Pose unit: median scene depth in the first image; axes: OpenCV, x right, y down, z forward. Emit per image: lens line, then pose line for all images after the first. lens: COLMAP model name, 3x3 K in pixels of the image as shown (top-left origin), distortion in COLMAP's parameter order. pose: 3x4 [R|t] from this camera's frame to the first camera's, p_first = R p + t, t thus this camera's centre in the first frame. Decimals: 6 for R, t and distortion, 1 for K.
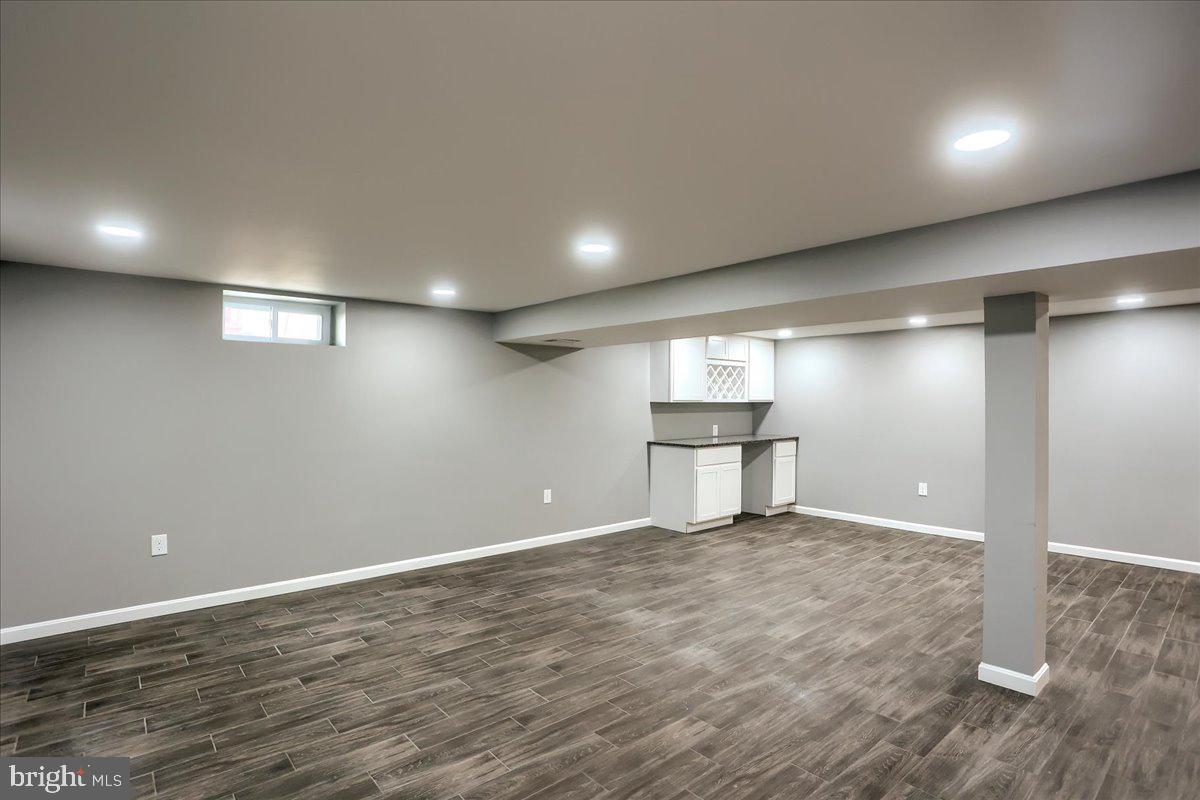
lens RADIAL K [[595.1, 0, 593.5], [0, 595.1, 395.0], [0, 0, 1]] dist [-0.079820, 0.035599]
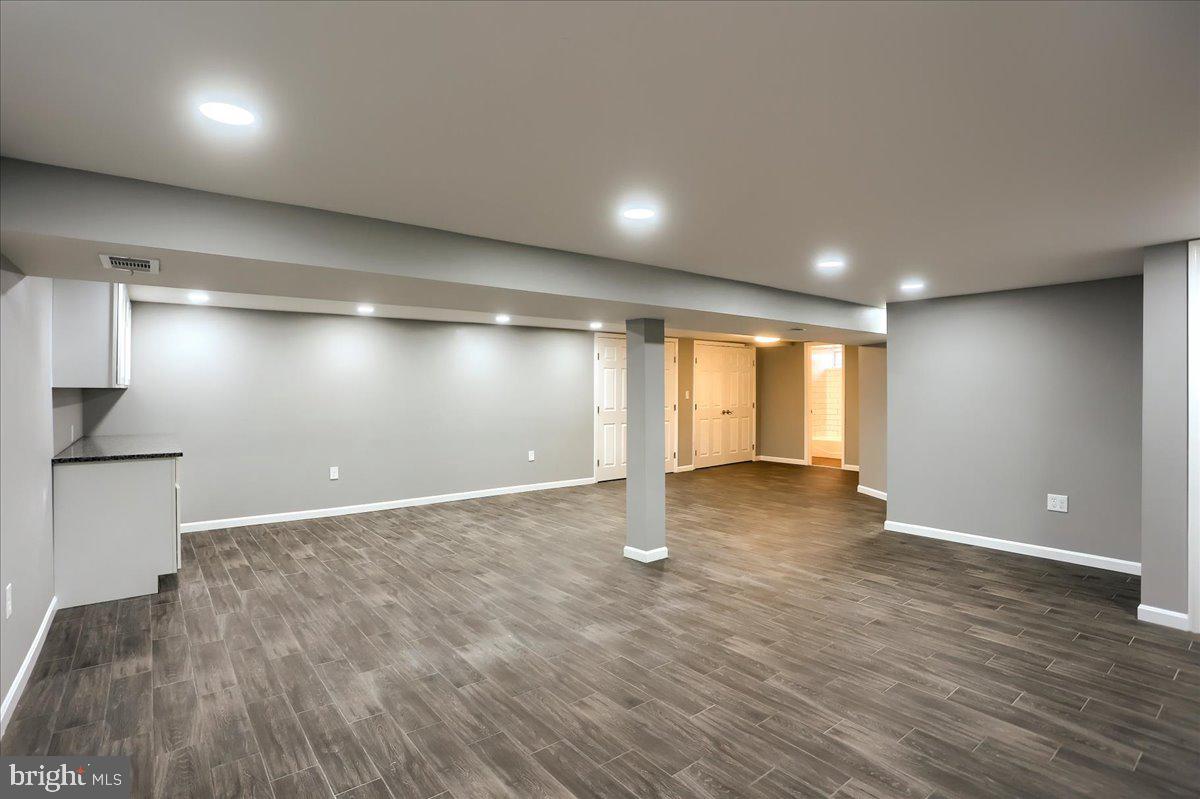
lens RADIAL K [[595.1, 0, 593.5], [0, 595.1, 394.5], [0, 0, 1]] dist [-0.079820, 0.035599]
pose [[0.030068, -0.009345, 0.999504, -0.699722], [-0.009603, 0.999907, 0.009638, 0.015864], [-0.999502, -0.009888, 0.029976, 0.814694]]
